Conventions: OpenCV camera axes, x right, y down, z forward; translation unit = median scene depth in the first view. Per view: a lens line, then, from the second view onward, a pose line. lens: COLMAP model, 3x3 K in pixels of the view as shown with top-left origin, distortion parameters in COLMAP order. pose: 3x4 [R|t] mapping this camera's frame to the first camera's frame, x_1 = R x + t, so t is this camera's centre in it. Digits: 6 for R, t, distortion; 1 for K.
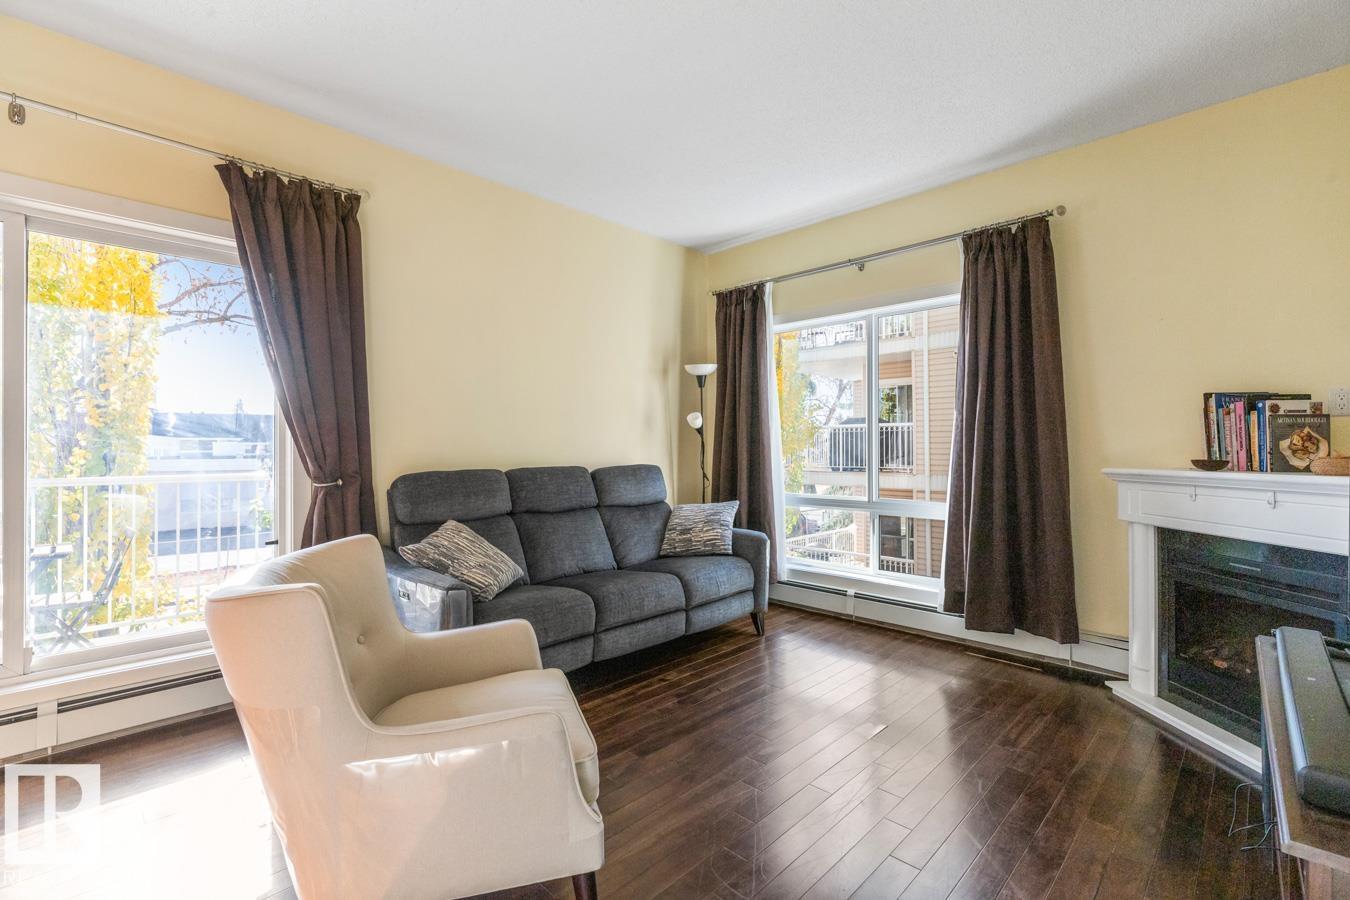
lens RADIAL K [[626.7, 0, 673.0], [0, 626.7, 435.9], [0, 0, 1]] dist [0.001175, 0.000546]
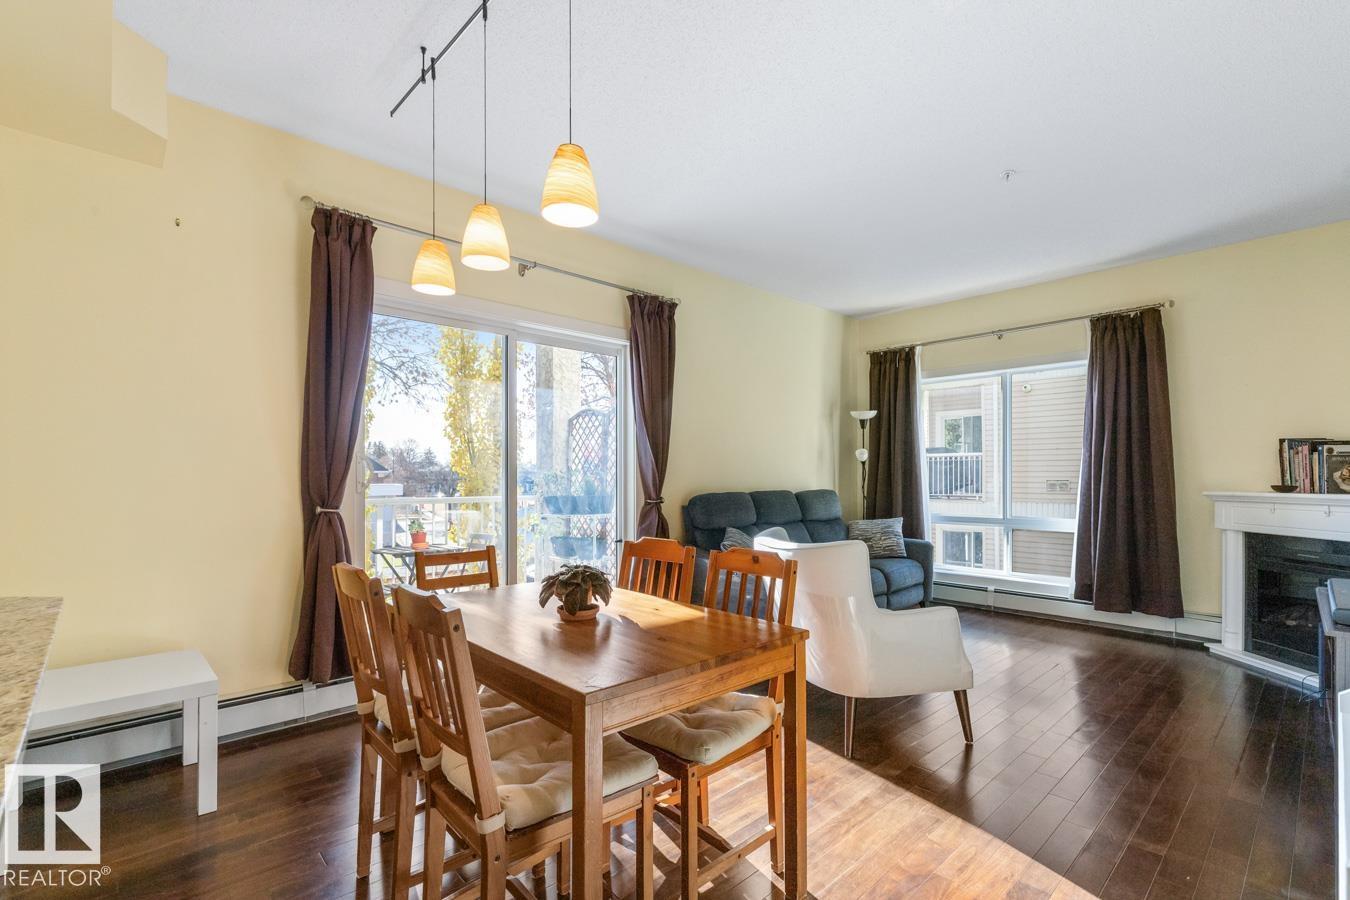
lens RADIAL K [[639.7, 0, 675.0], [0, 639.7, 468.6], [0, 0, 1]] dist [0.000877, -0.000397]
pose [[0.999223, 0.000797, -0.039412, -0.388878], [-0.000503, 0.999972, 0.007466, -0.008856], [0.039417, -0.007440, 0.999195, -0.421133]]
